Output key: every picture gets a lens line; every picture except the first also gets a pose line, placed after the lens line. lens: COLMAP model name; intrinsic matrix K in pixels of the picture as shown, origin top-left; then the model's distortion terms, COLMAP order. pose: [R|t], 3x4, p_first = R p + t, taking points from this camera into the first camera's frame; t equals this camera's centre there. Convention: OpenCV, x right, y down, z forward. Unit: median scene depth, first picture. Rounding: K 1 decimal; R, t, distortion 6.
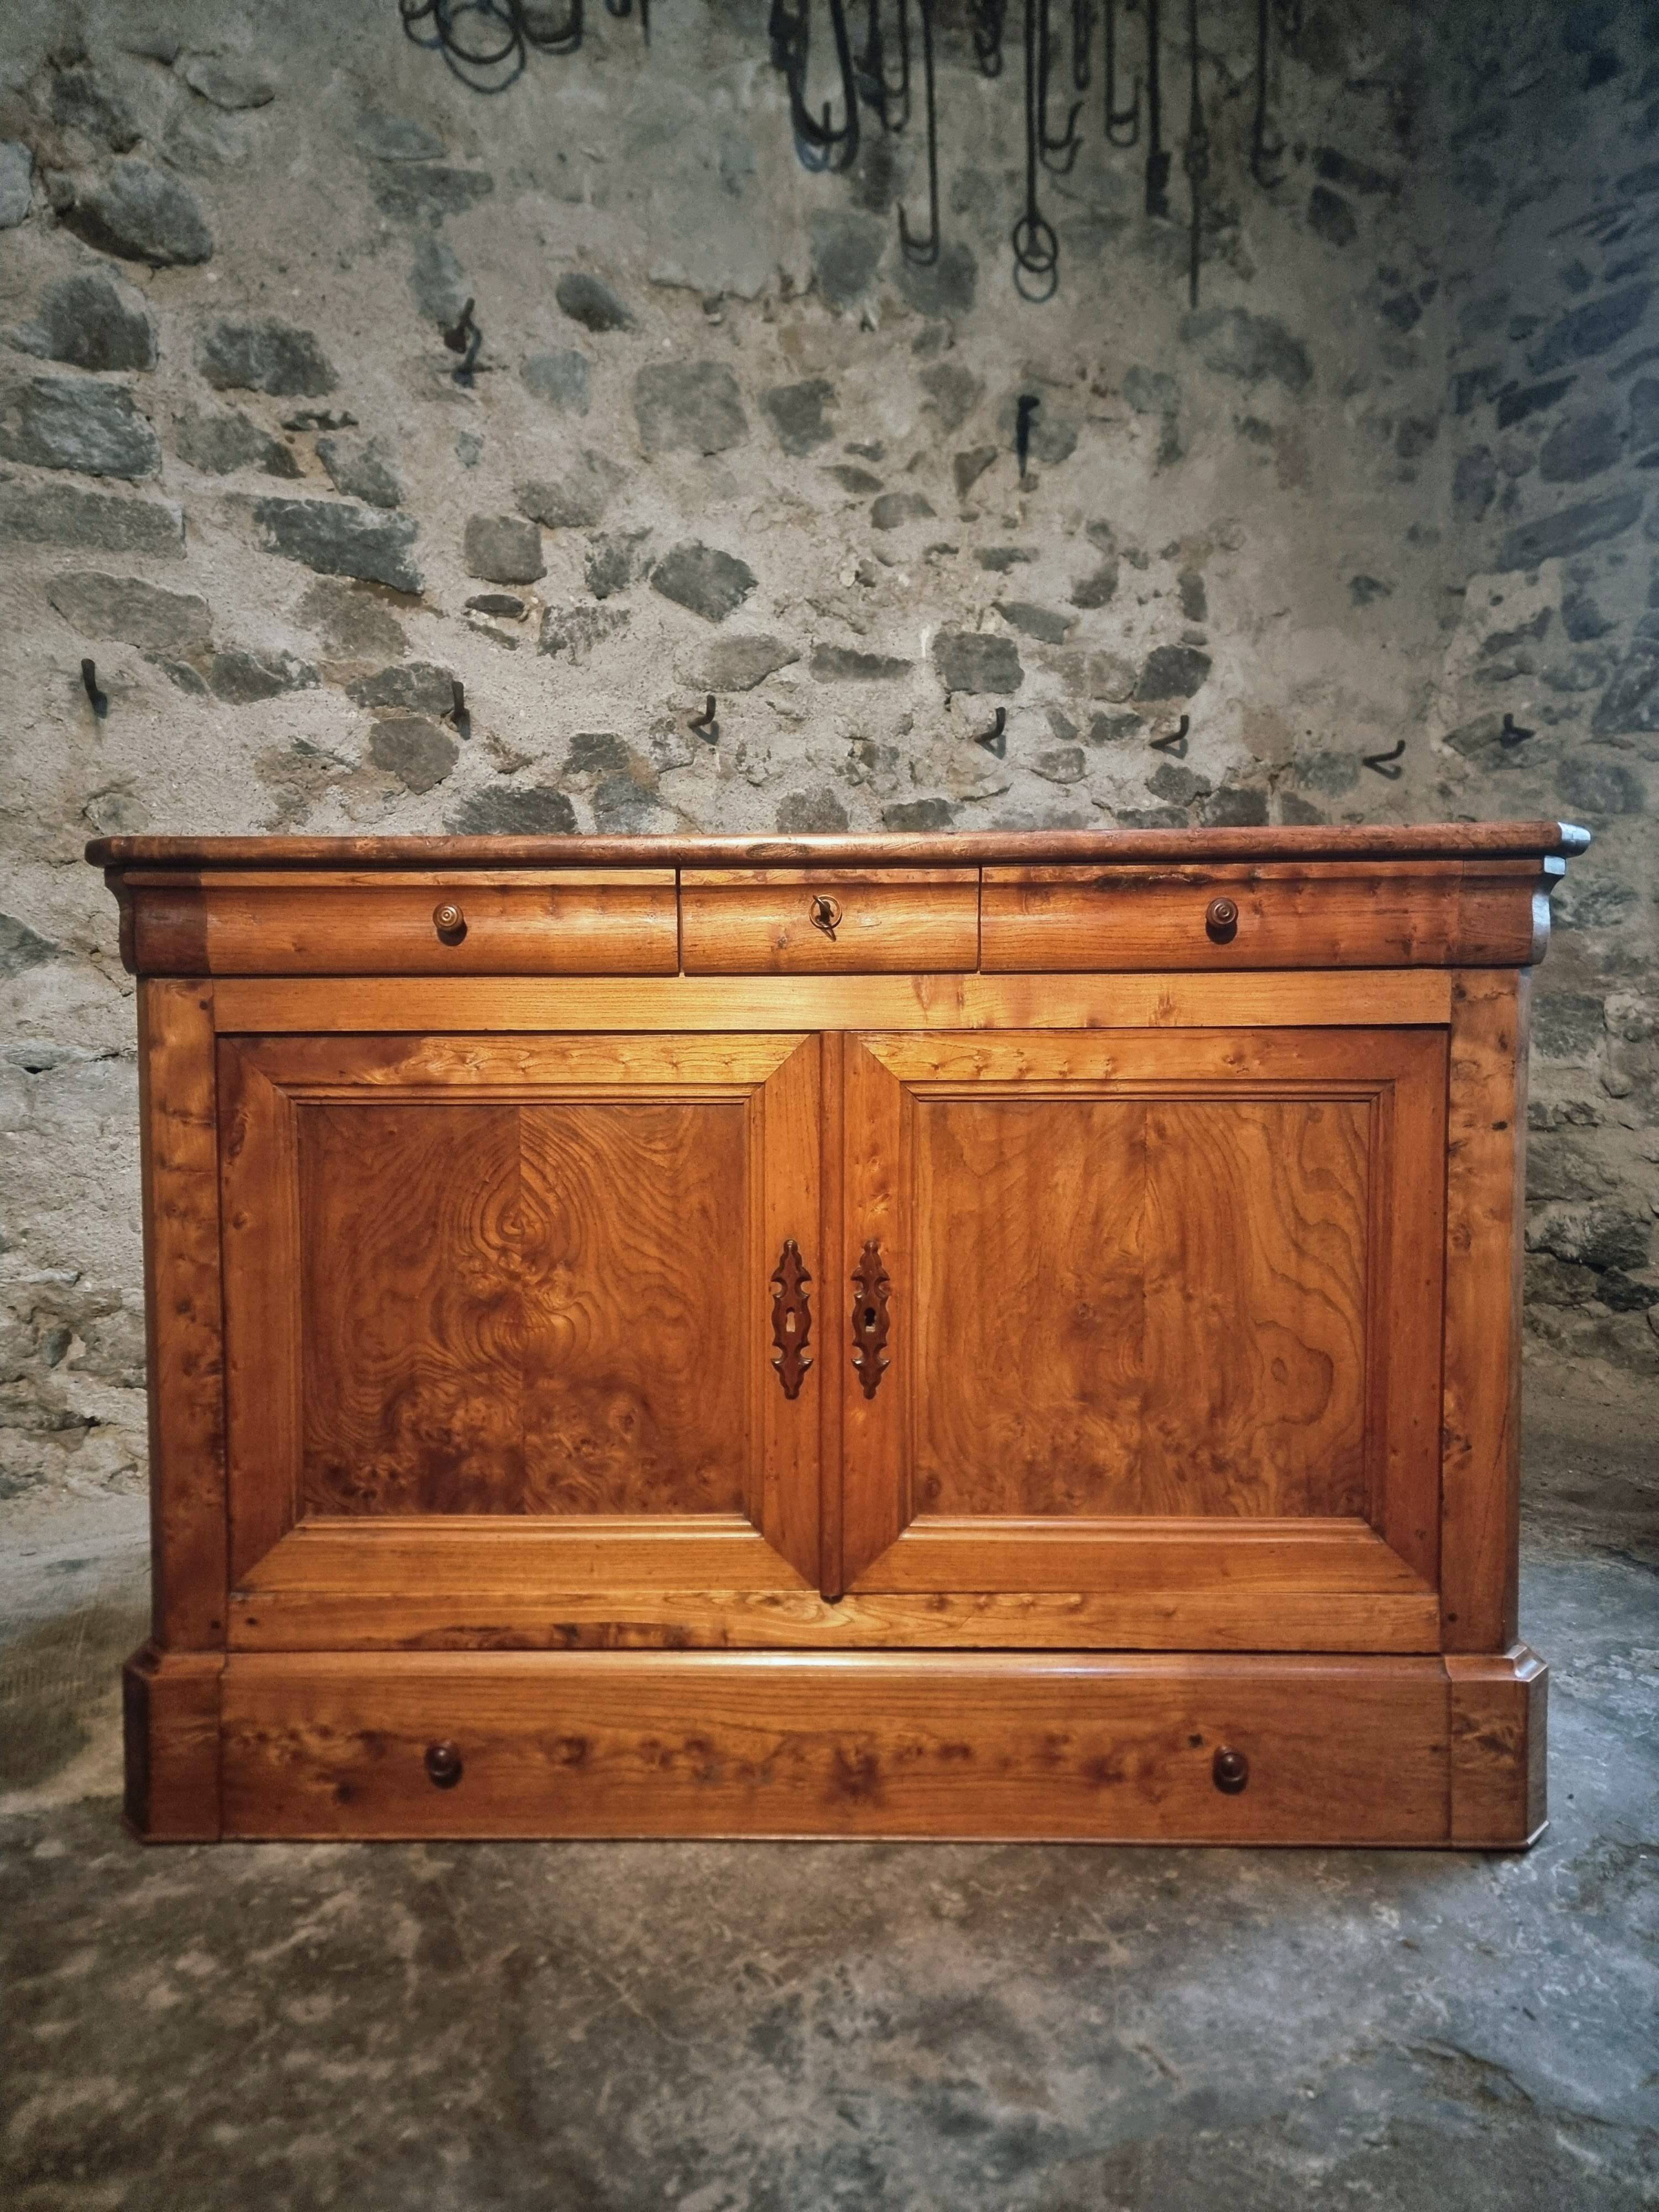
lens RADIAL K [[1537.0, 0, 813.4], [0, 1537.0, 1087.6], [0, 0, 1]] dist [0.066168, -0.061383]
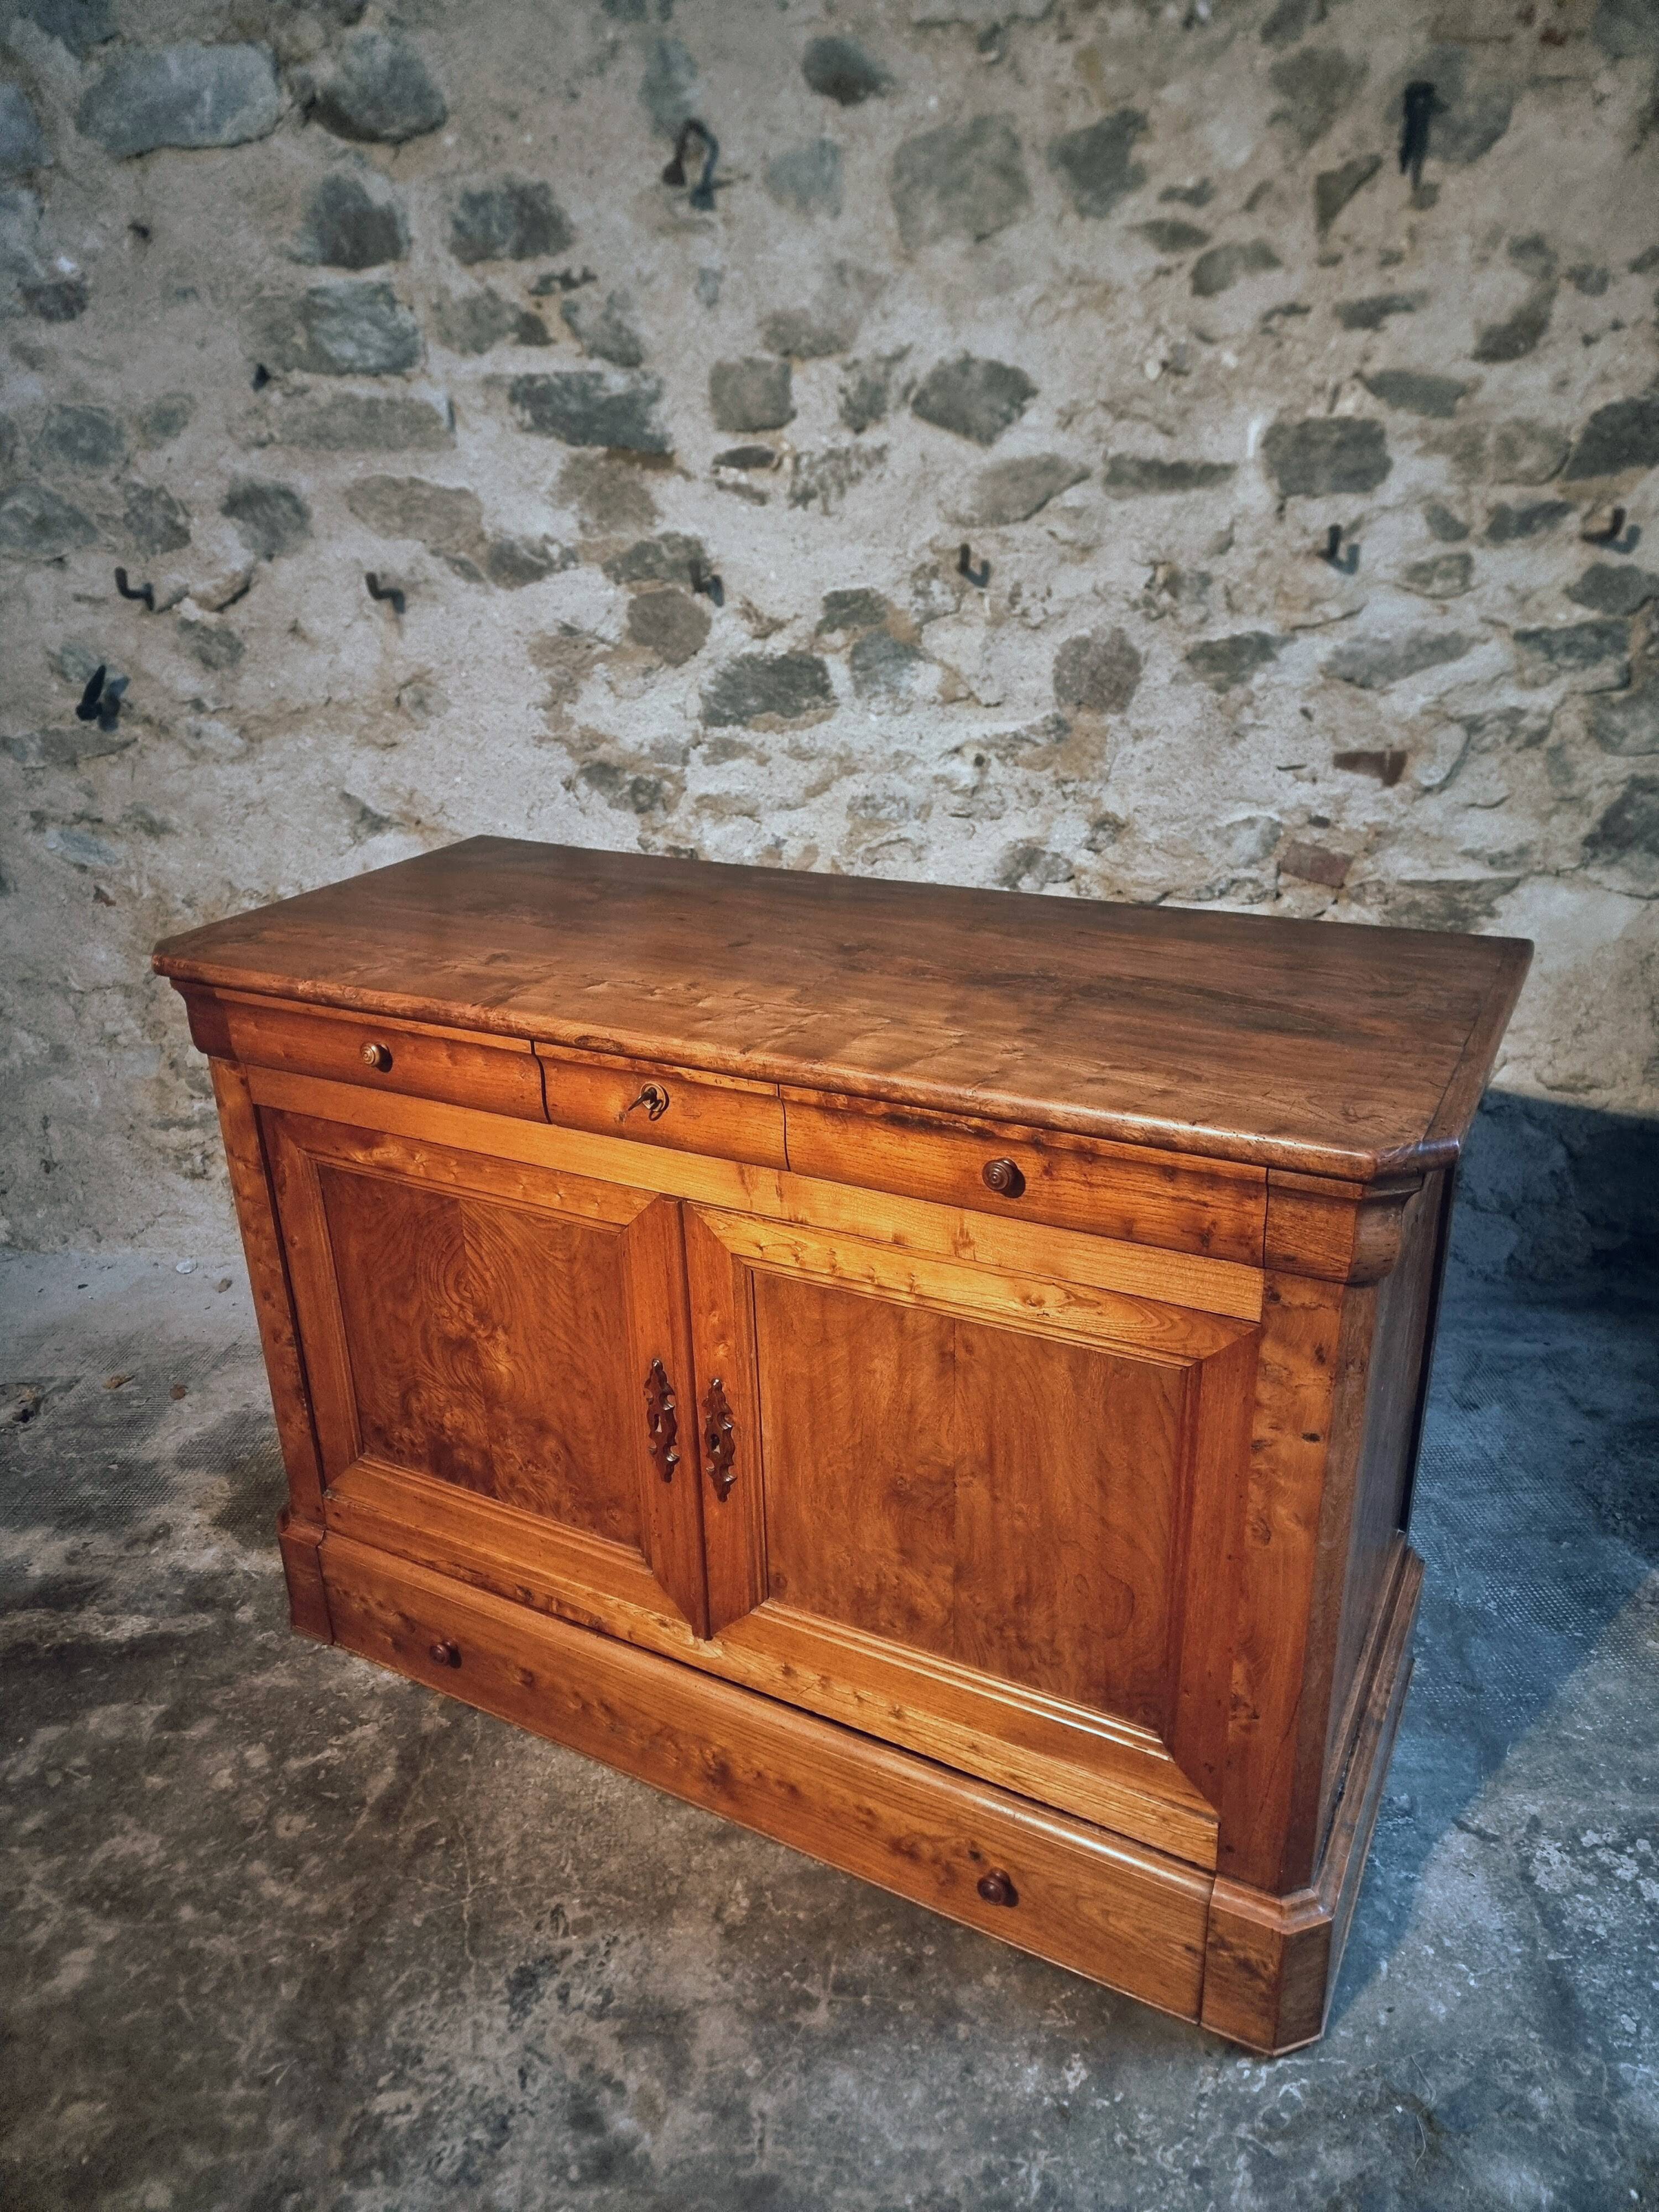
lens RADIAL K [[1537.0, 0, 814.8], [0, 1537.0, 1086.2], [0, 0, 1]] dist [0.066168, -0.061383]
pose [[0.885354, 0.150905, -0.439745, 0.316833], [0.000859, 0.945324, 0.326131, -0.260918], [0.464916, -0.289119, 0.836817, 0.108497]]
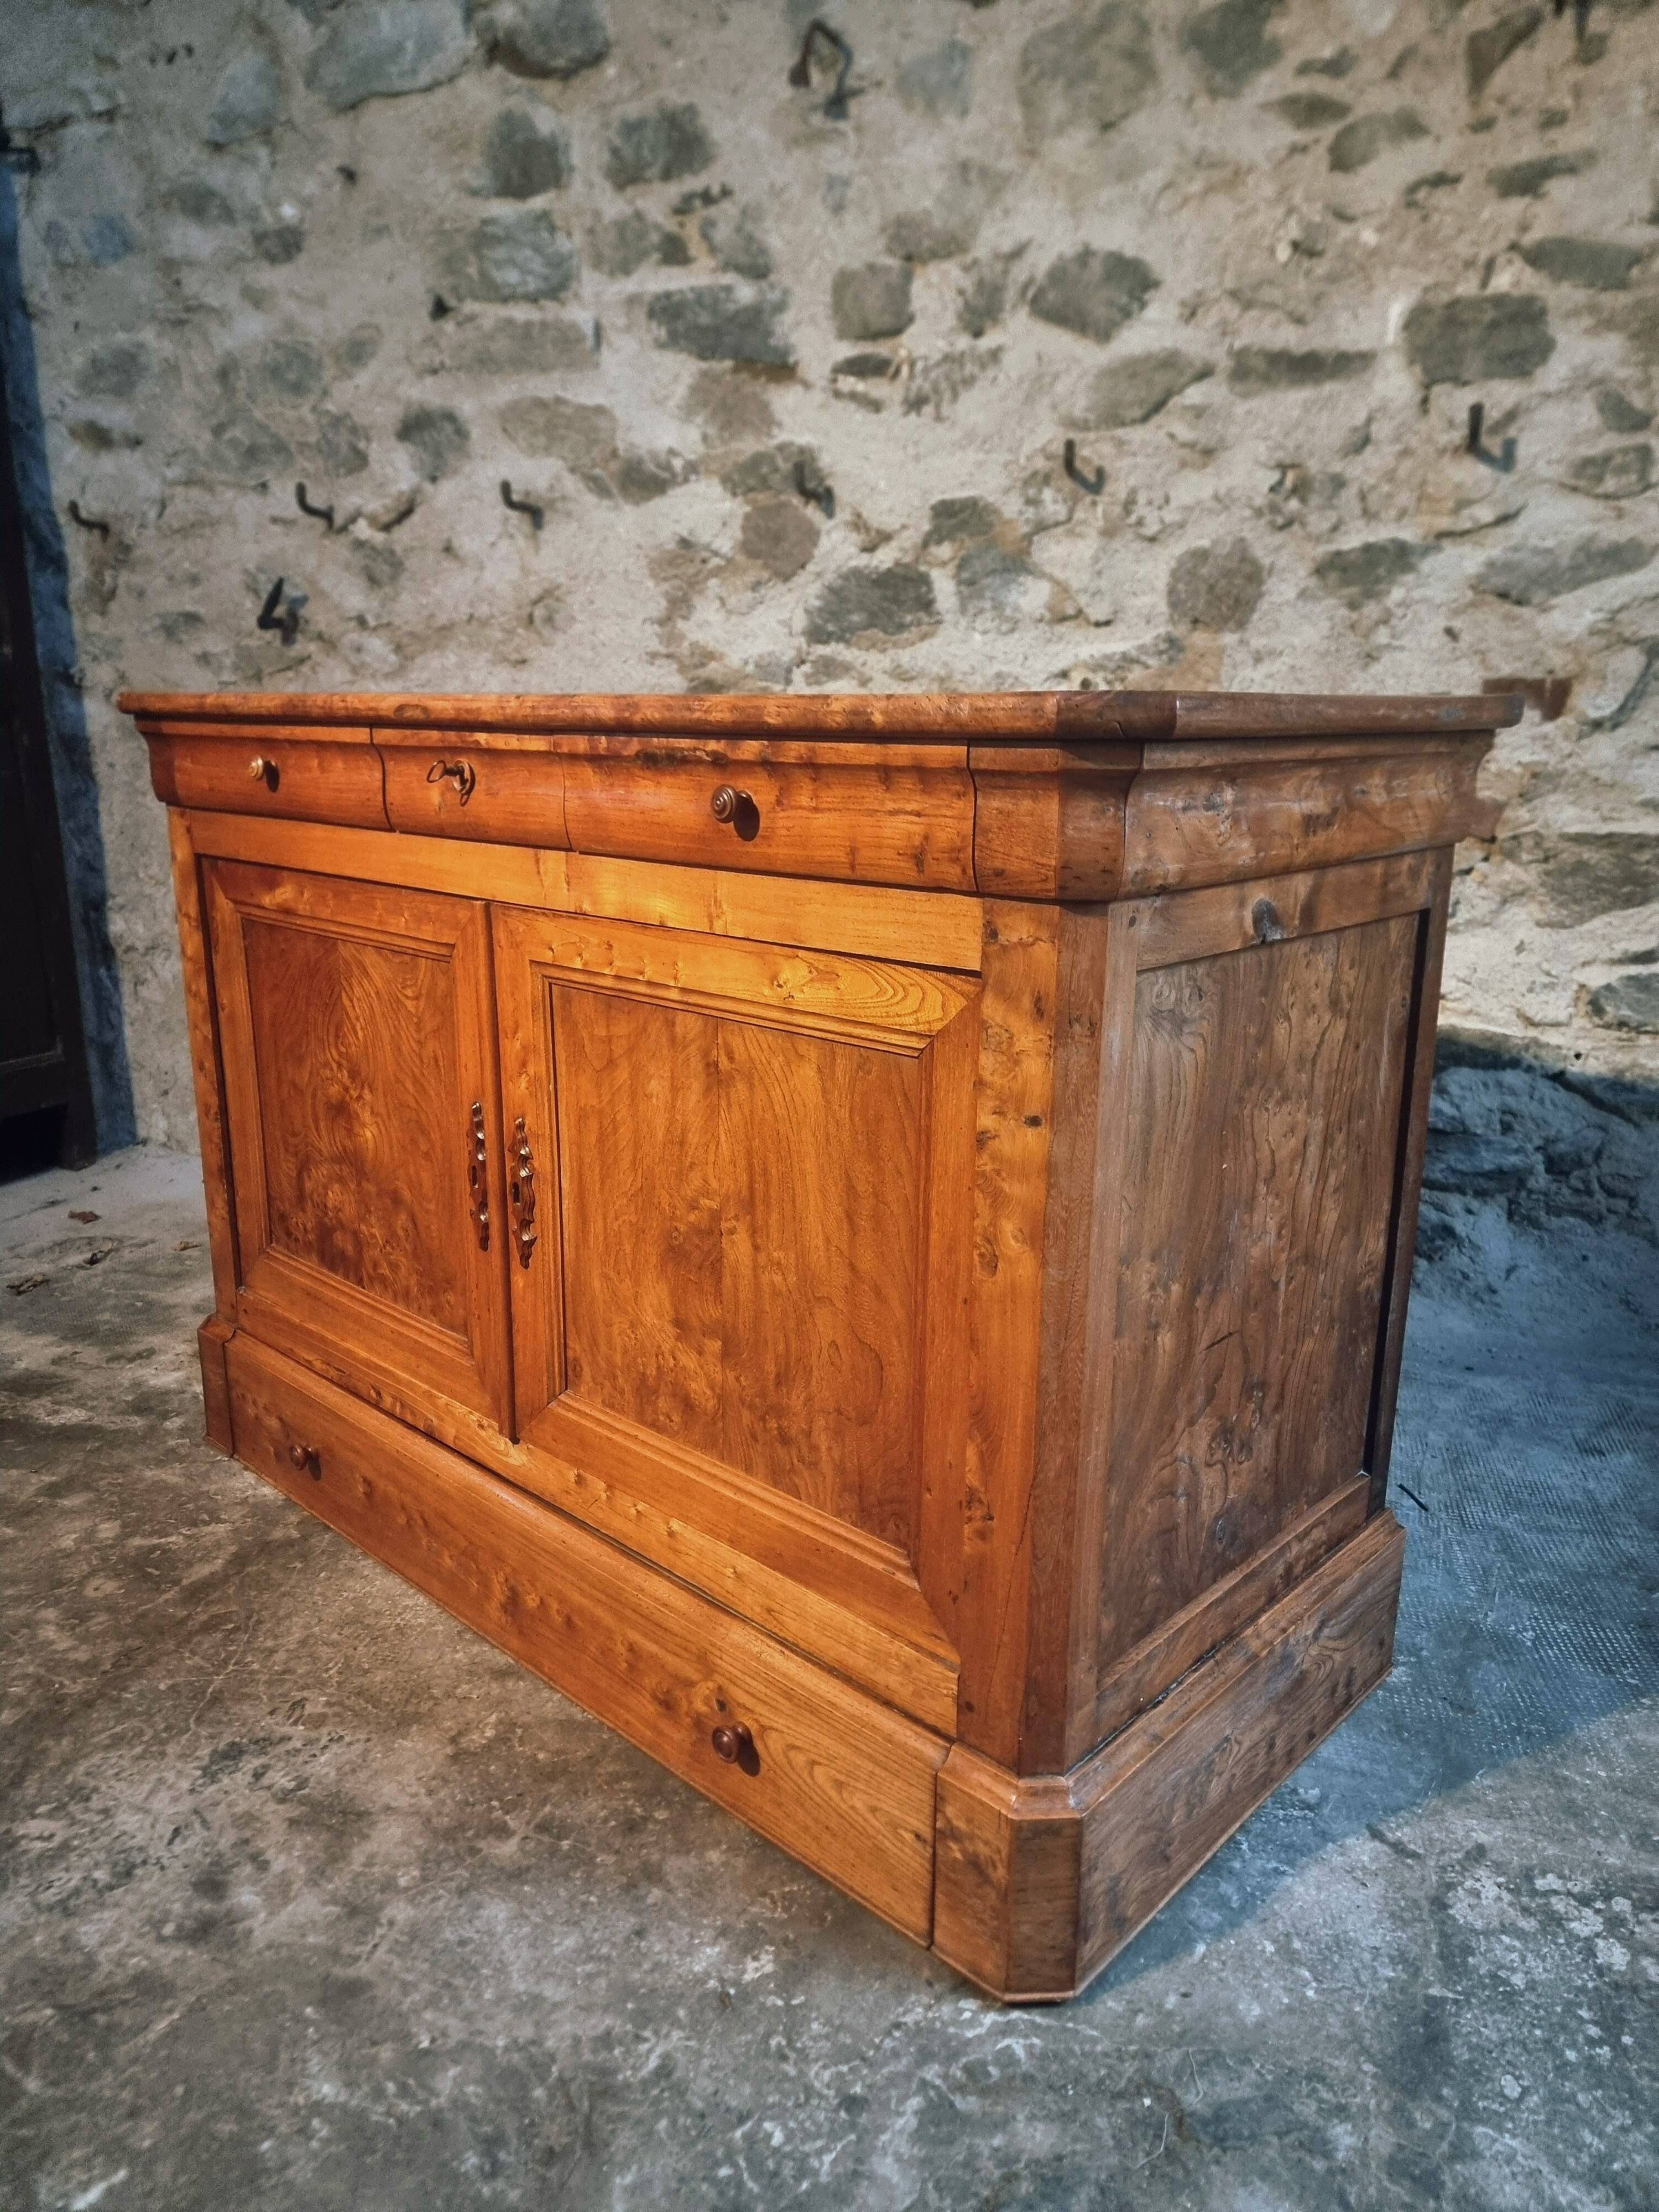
lens RADIAL K [[1537.0, 0, 821.2], [0, 1537.0, 1093.6], [0, 0, 1]] dist [0.066168, -0.061383]
pose [[0.737256, 0.175528, -0.652413, 0.480217], [-0.046797, 0.976609, 0.209869, -0.076665], [0.673990, -0.124197, 0.728225, 0.239551]]
